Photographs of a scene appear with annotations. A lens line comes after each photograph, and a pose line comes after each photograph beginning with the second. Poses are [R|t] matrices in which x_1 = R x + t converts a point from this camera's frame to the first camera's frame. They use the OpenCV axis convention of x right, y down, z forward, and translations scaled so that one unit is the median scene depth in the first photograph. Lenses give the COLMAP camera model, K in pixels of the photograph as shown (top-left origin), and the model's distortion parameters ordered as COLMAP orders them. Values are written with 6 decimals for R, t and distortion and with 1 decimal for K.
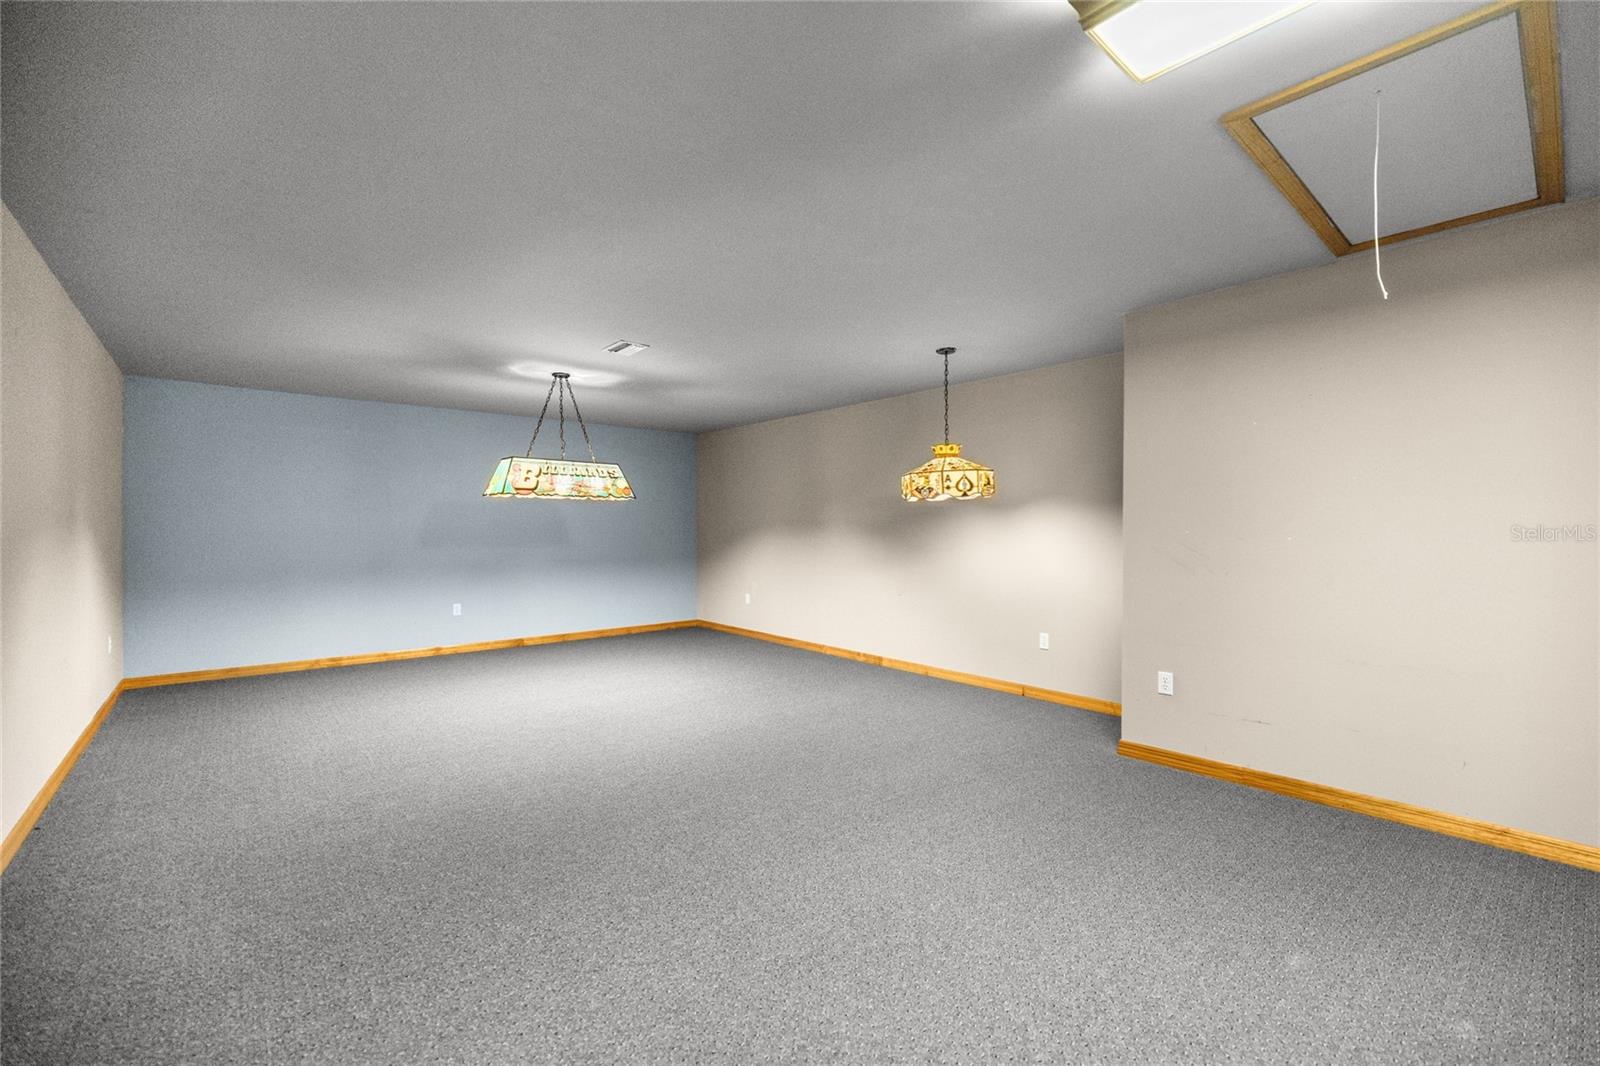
lens RADIAL K [[673.7, 0, 794.8], [0, 673.7, 531.7], [0, 0, 1]] dist [0.004546, 0.000045]
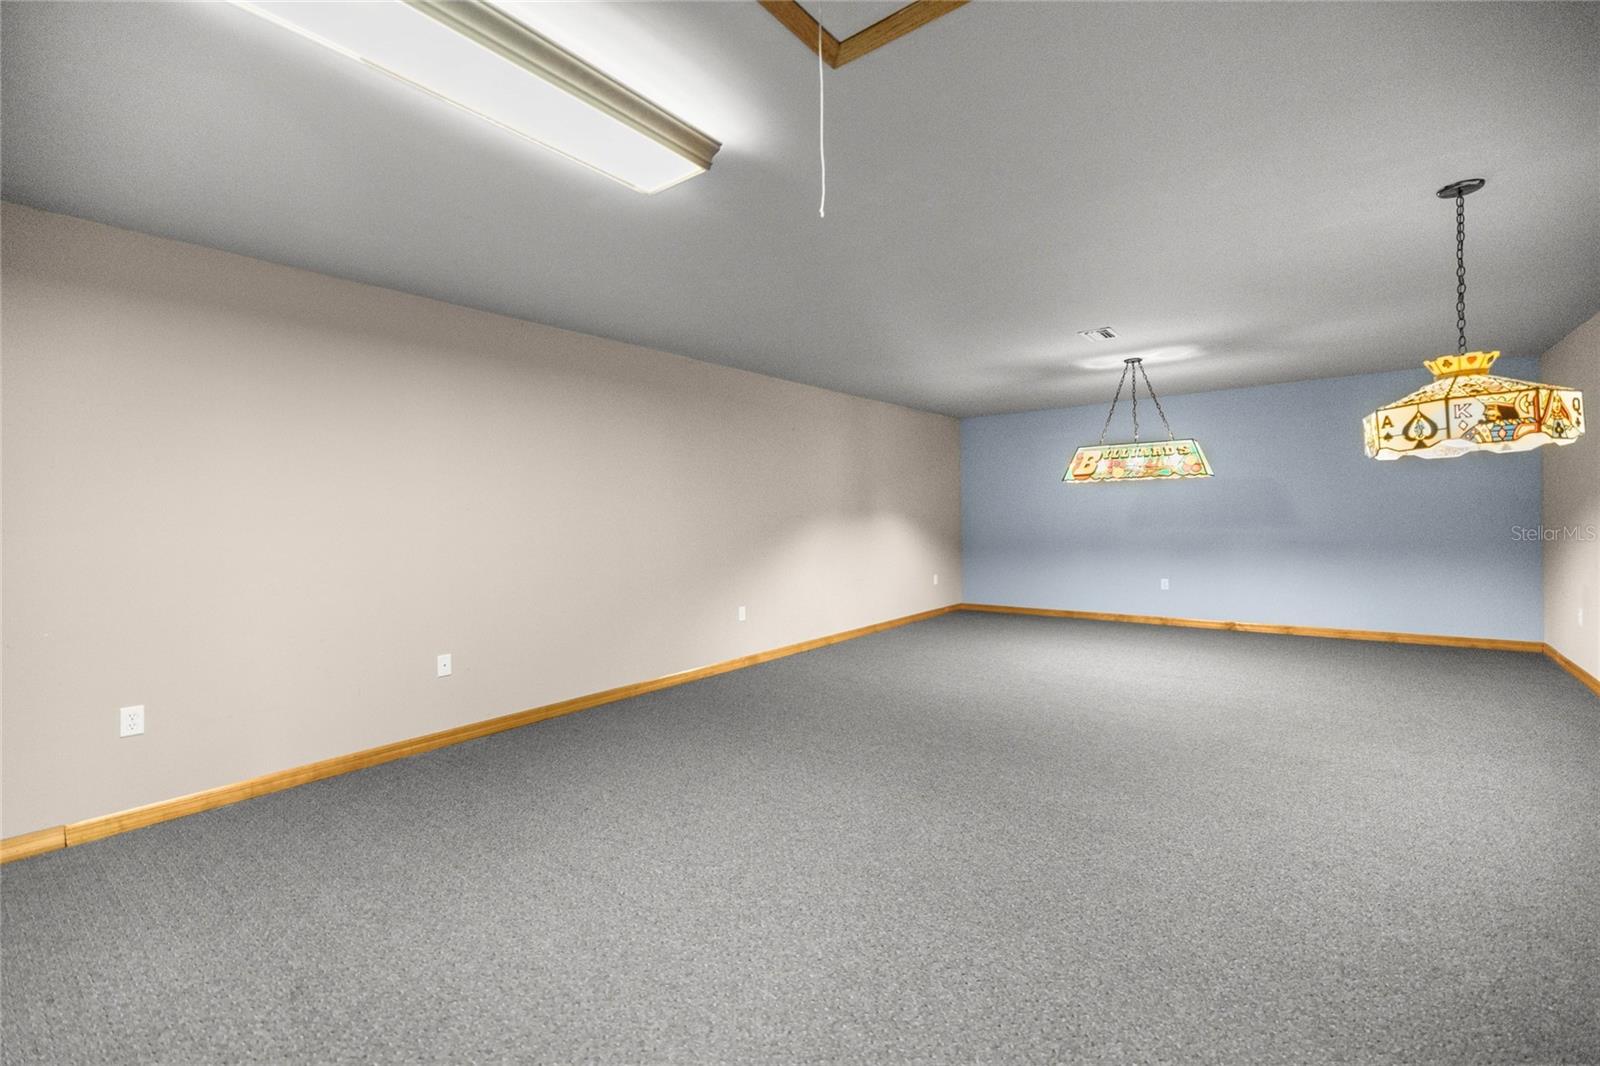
lens RADIAL K [[673.7, 0, 794.8], [0, 673.7, 531.7], [0, 0, 1]] dist [0.004546, 0.000045]
pose [[0.197941, 0.020247, -0.980005, 0.672908], [0.016269, 0.999581, 0.023938, -0.003768], [0.980079, -0.020682, 0.197528, 0.339894]]
